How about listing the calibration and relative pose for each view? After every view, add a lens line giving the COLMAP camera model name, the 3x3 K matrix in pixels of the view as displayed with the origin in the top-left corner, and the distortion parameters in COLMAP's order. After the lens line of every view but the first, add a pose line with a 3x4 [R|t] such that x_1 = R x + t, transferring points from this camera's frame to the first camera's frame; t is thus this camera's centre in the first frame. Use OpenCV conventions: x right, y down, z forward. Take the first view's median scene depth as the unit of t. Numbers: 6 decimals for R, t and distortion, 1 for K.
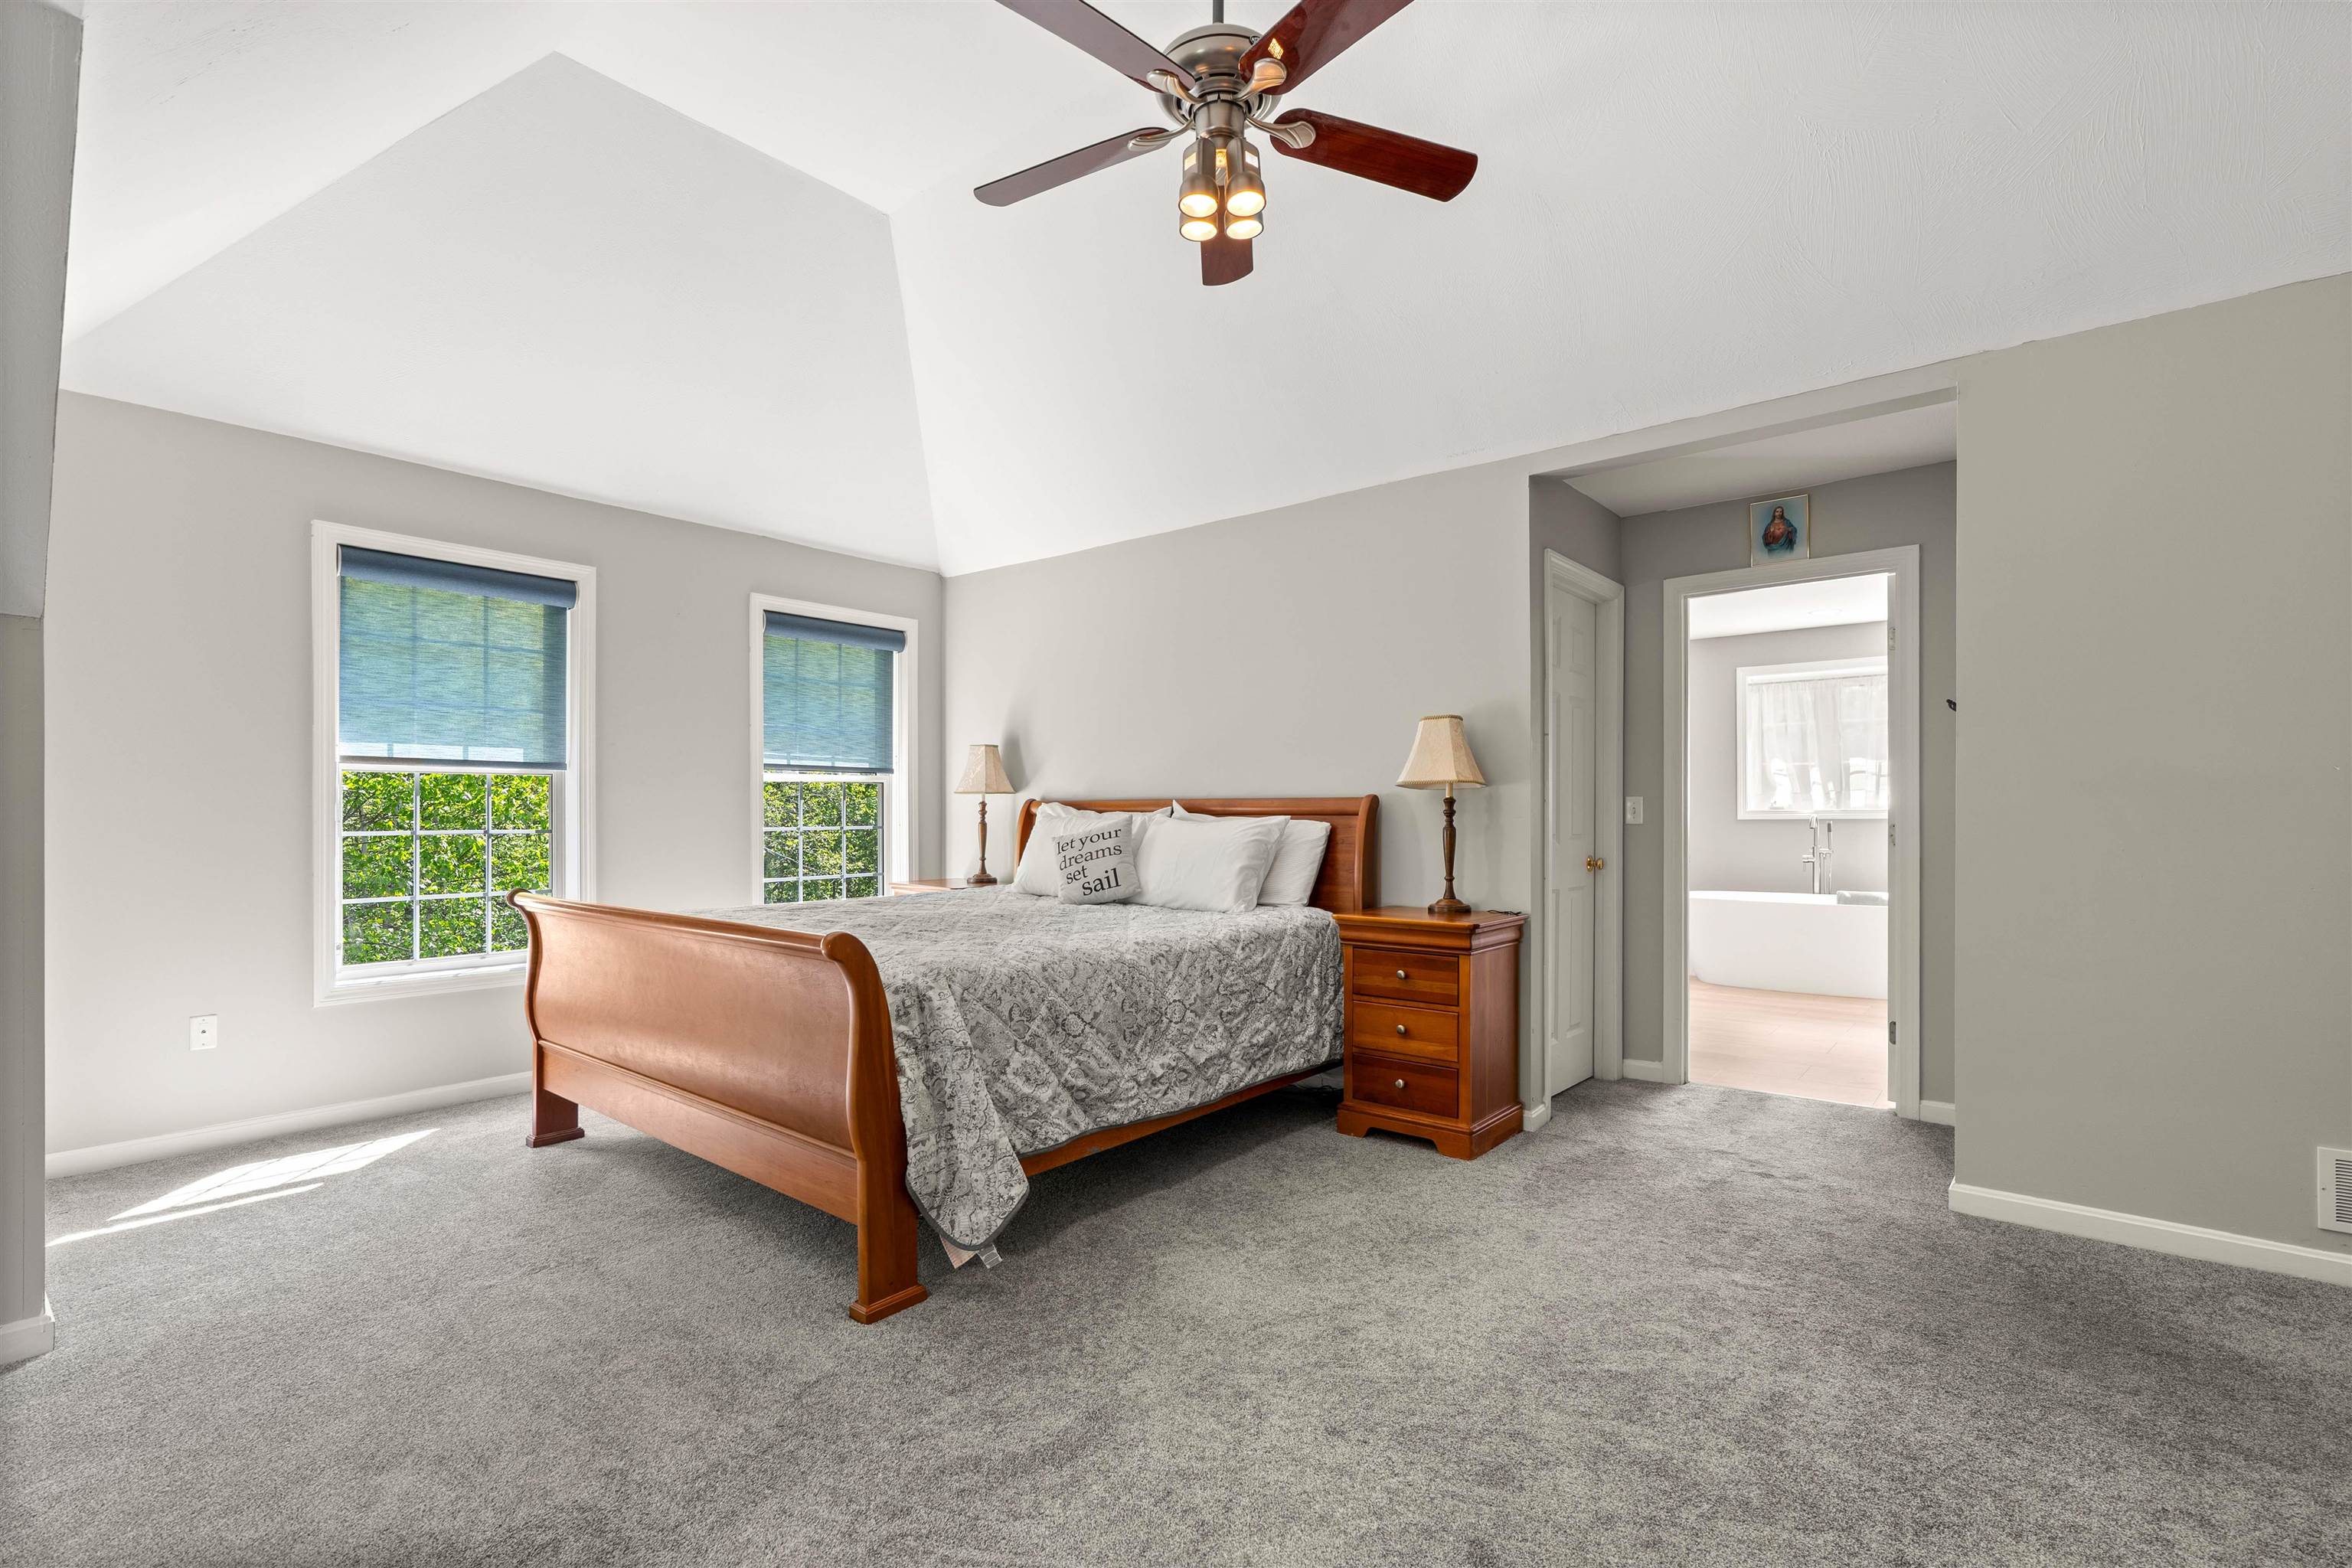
lens RADIAL K [[1070.6, 0, 1184.2], [0, 1070.6, 800.4], [0, 0, 1]] dist [-0.005273, 0.002606]
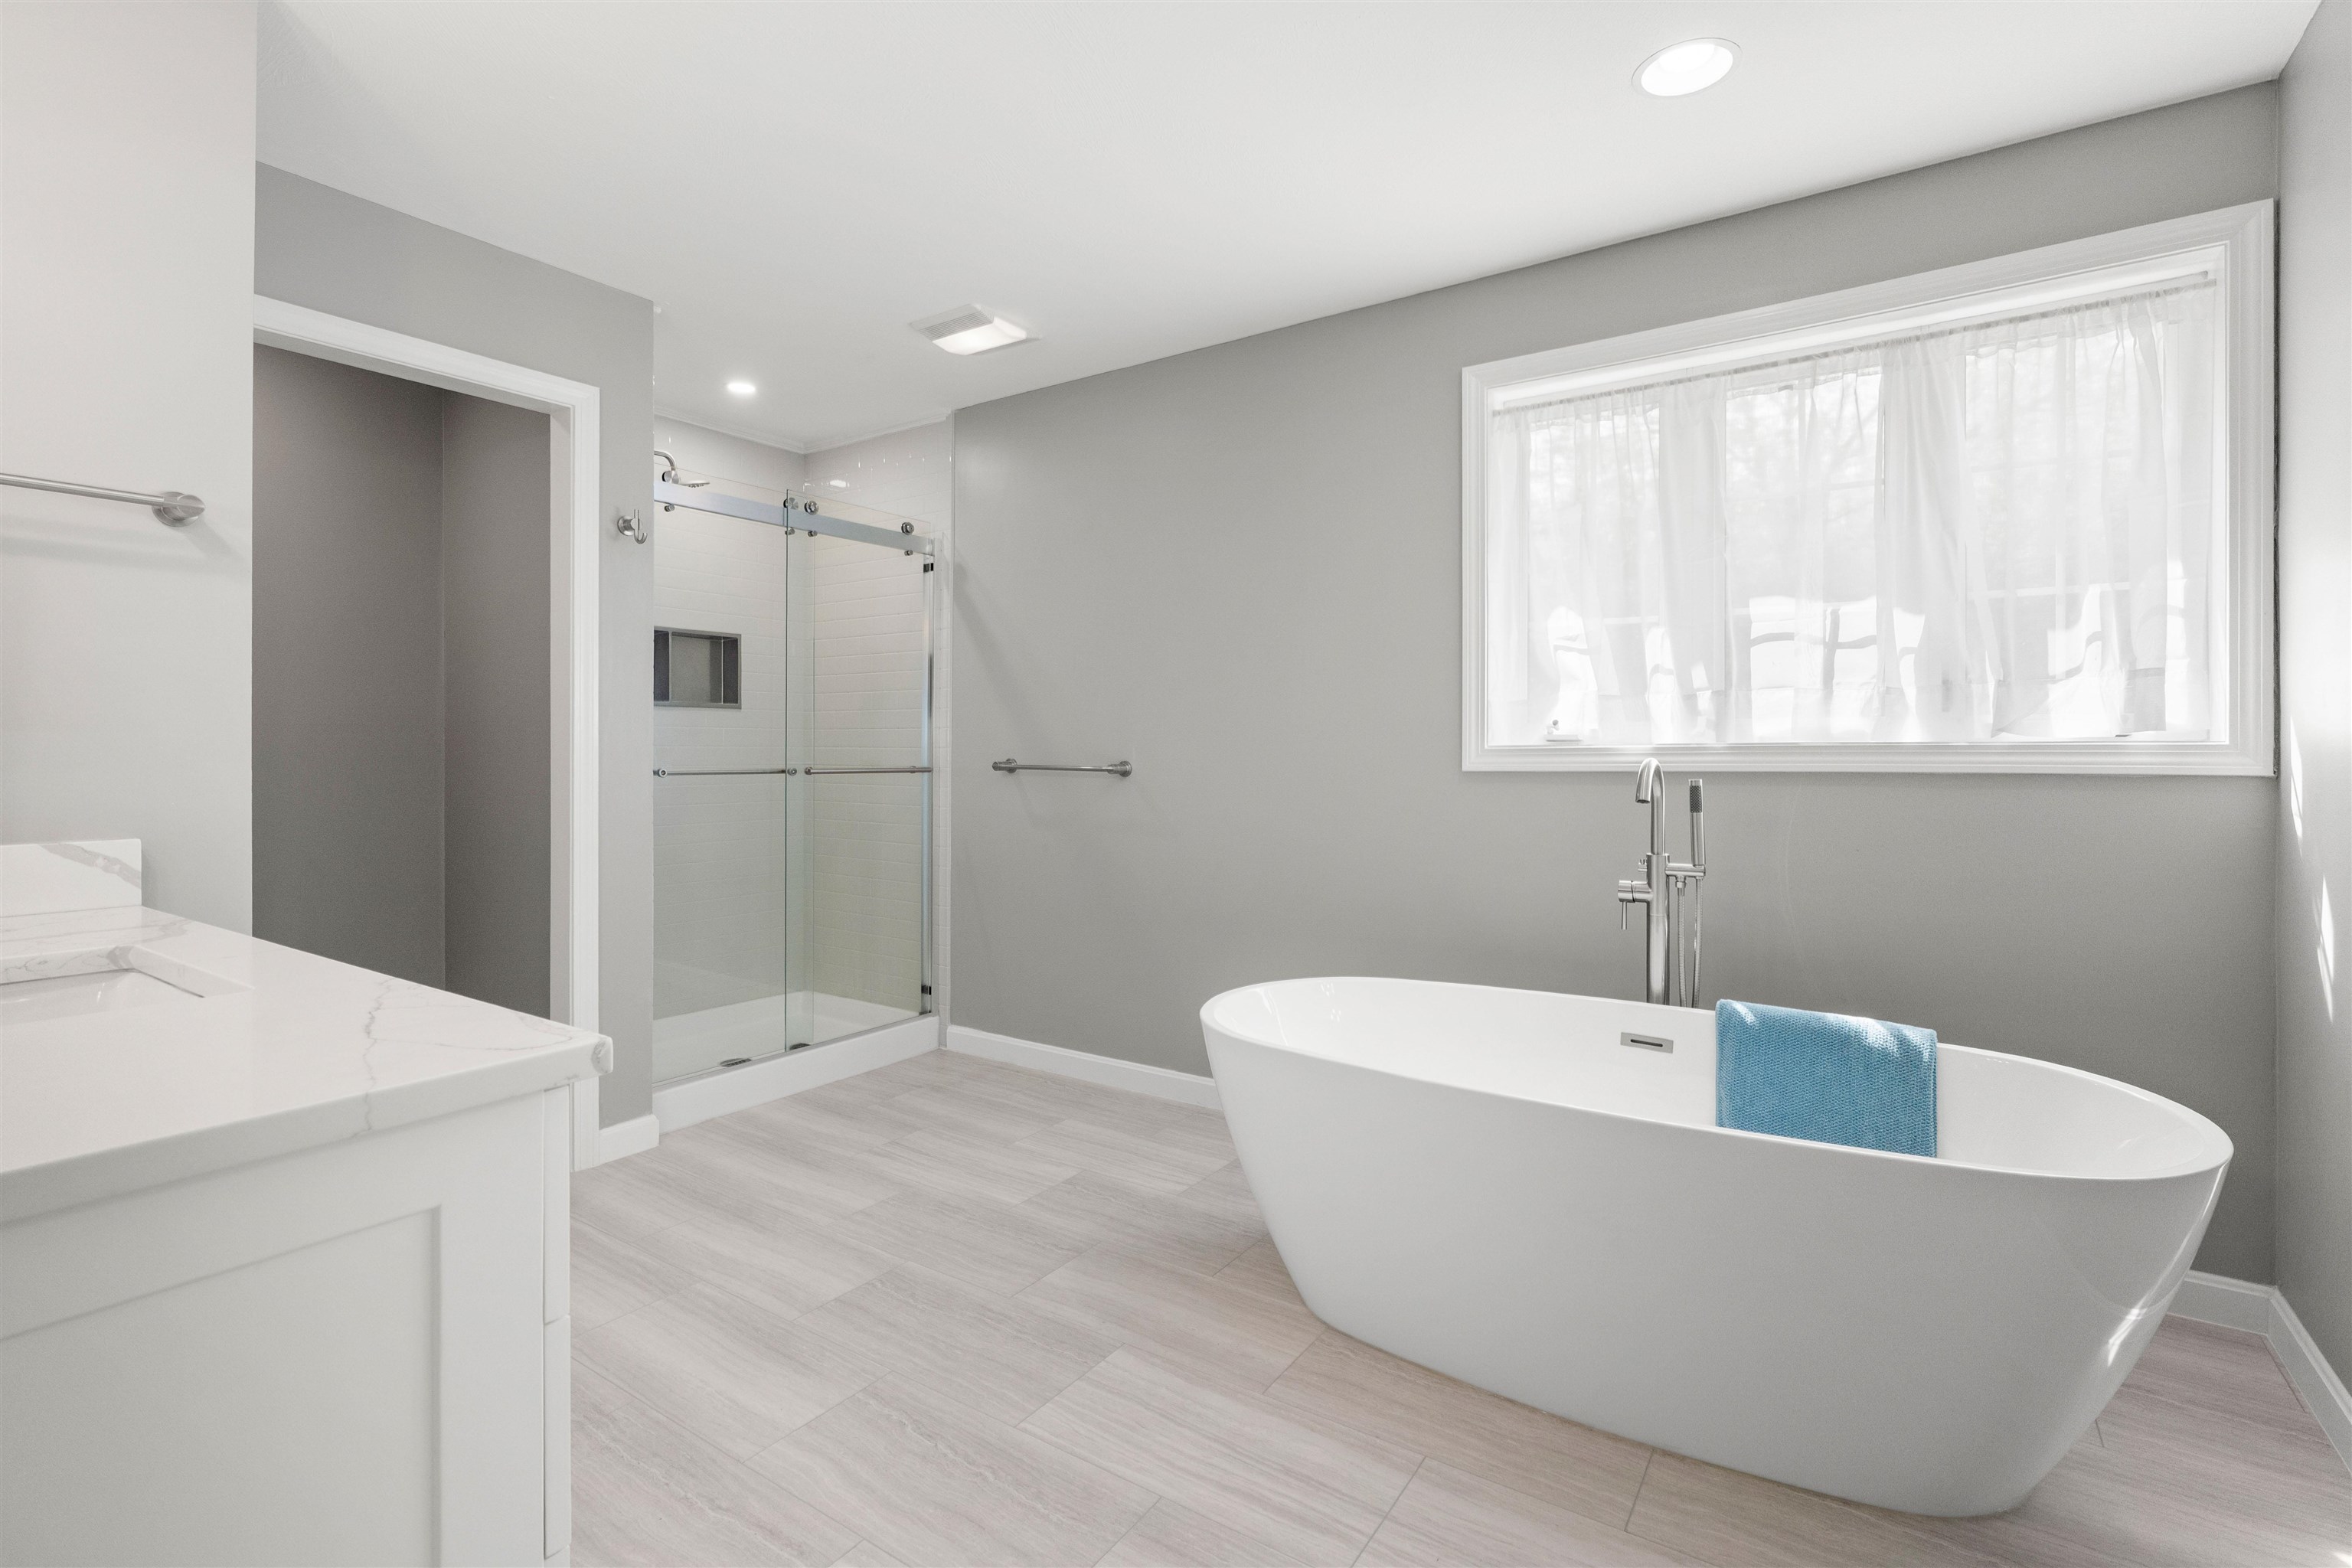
lens RADIAL K [[1070.6, 0, 1195.9], [0, 1070.6, 747.8], [0, 0, 1]] dist [-0.005273, 0.002606]
pose [[0.995255, -0.000079, 0.097296, 0.402210], [-0.000679, 0.999970, 0.007754, 0.007337], [-0.097294, -0.007784, 0.995225, 0.660181]]
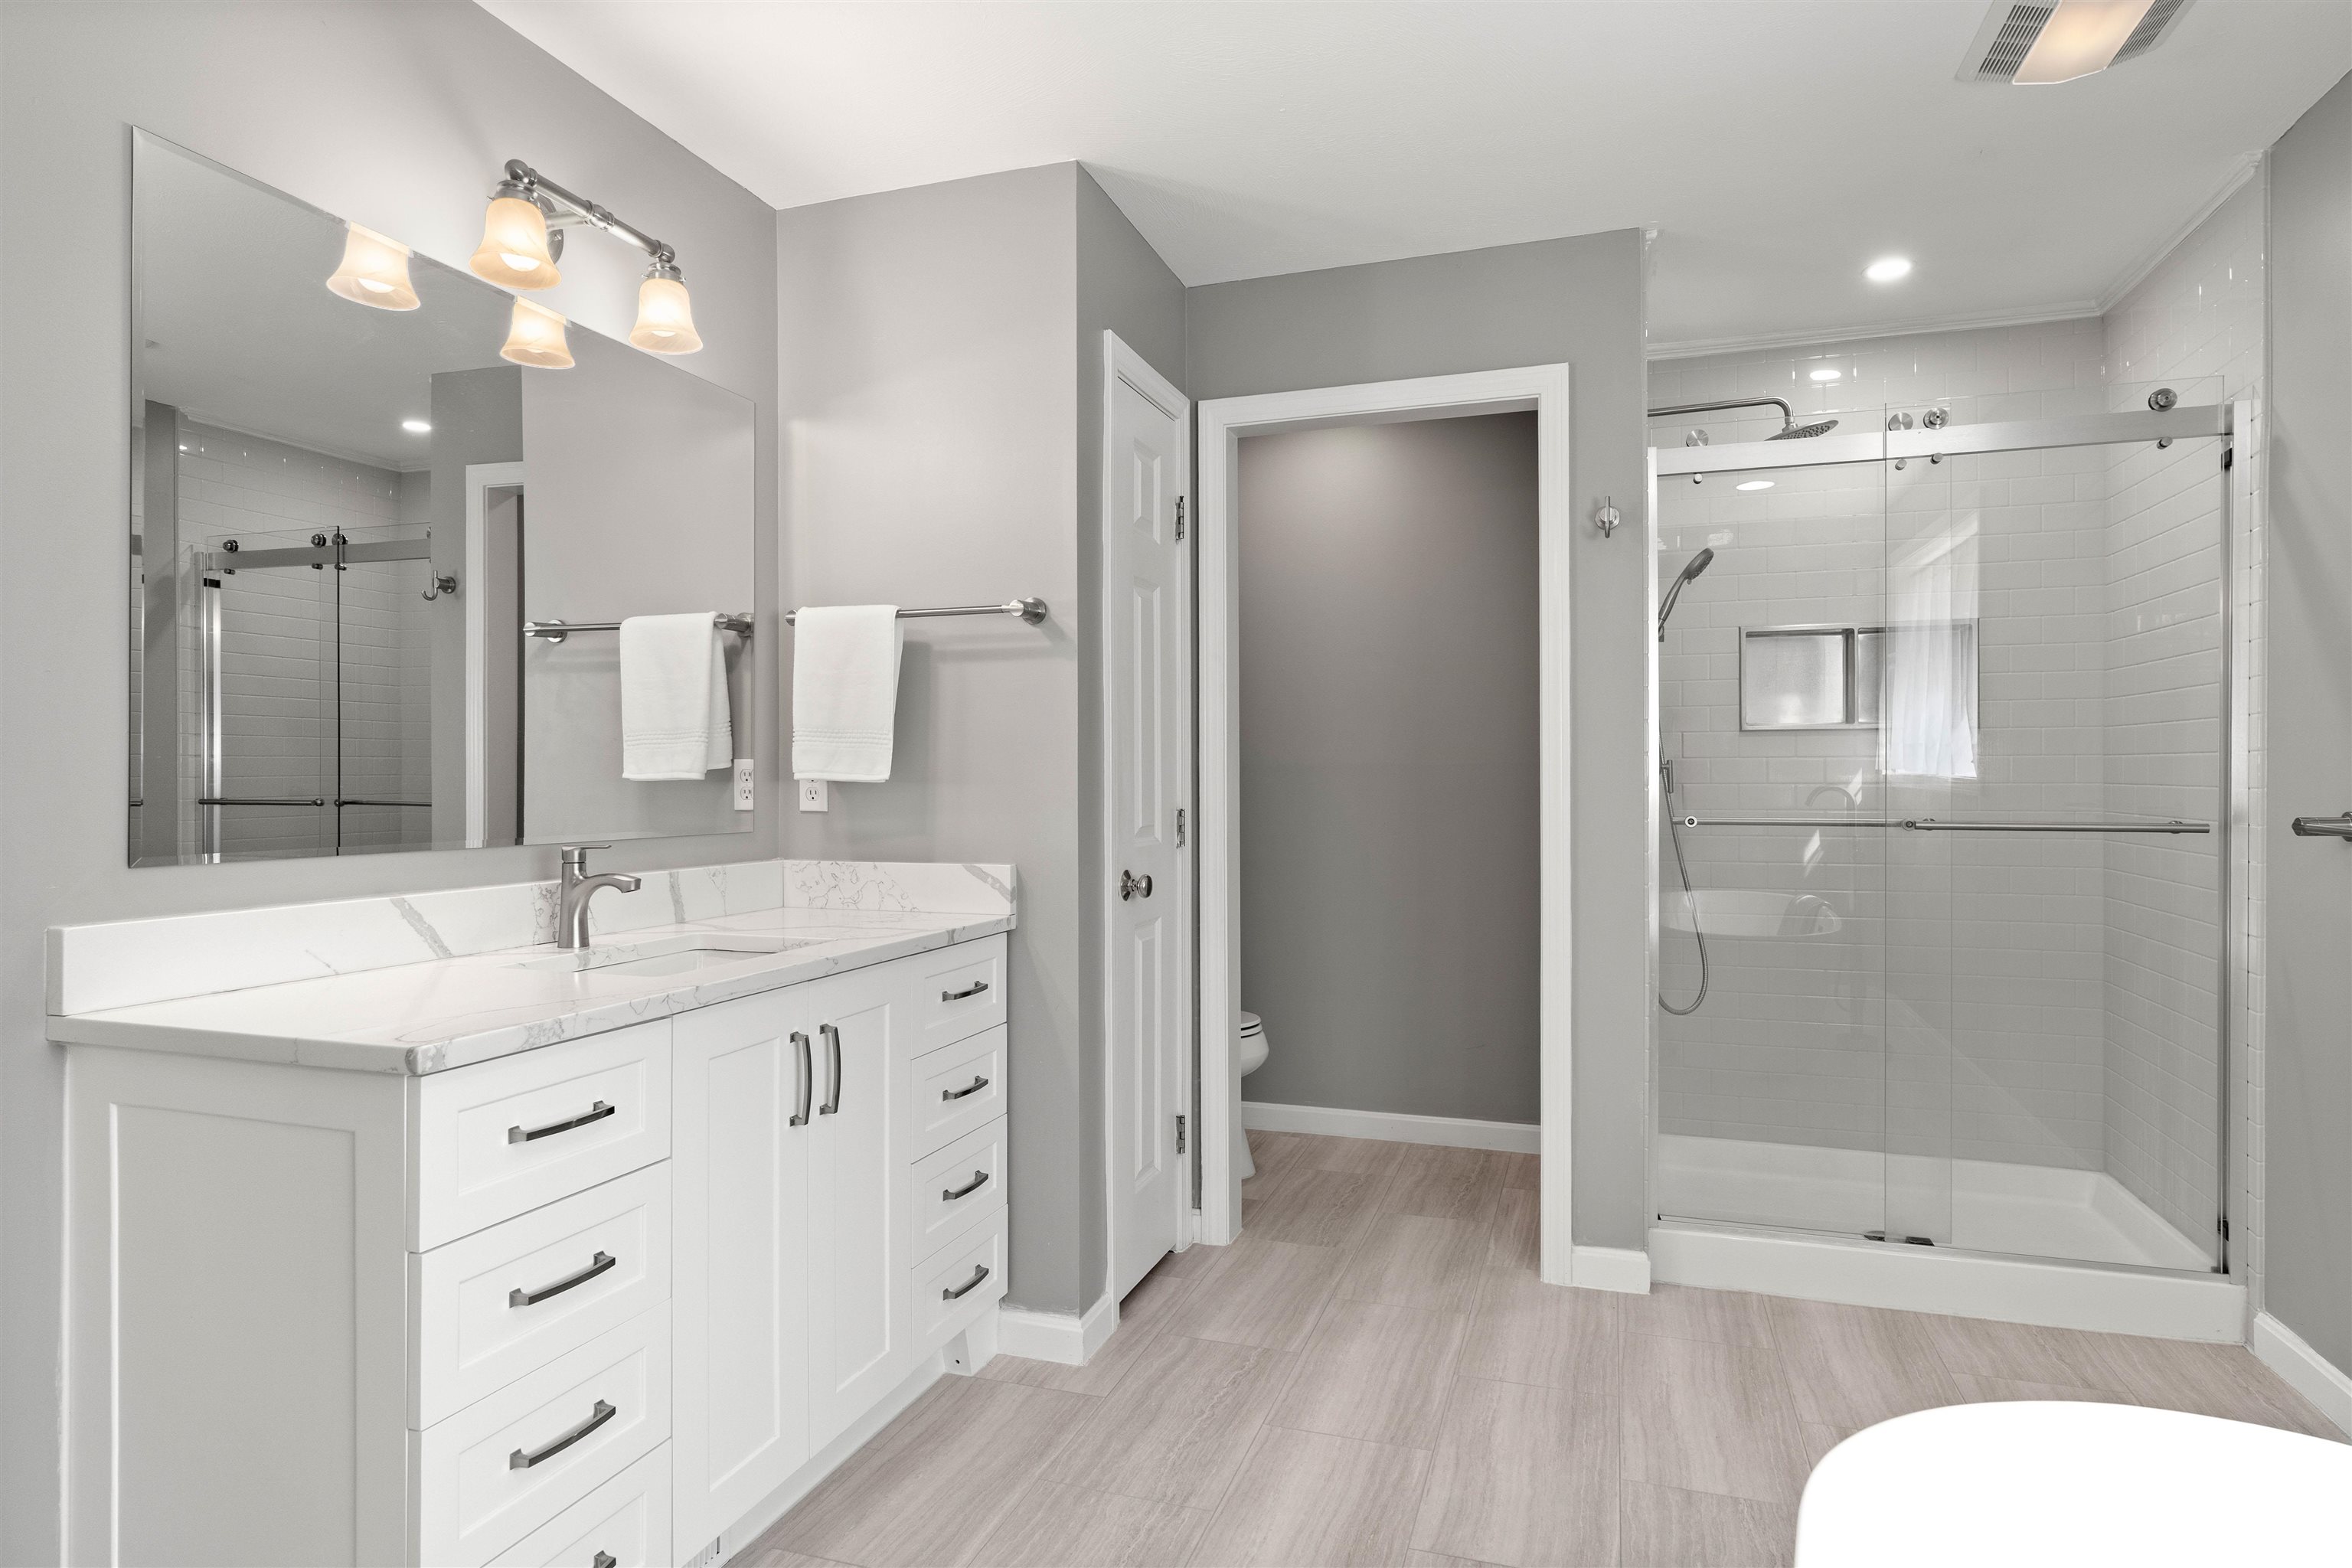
lens RADIAL K [[1285.4, 0, 1178.5], [0, 1285.4, 779.4], [0, 0, 1]] dist [0.000538, -0.002506]
pose [[0.355500, -0.003089, -0.934671, 0.487963], [0.013974, 0.999900, 0.002010, 0.005736], [0.934572, -0.013776, 0.355508, 0.751191]]
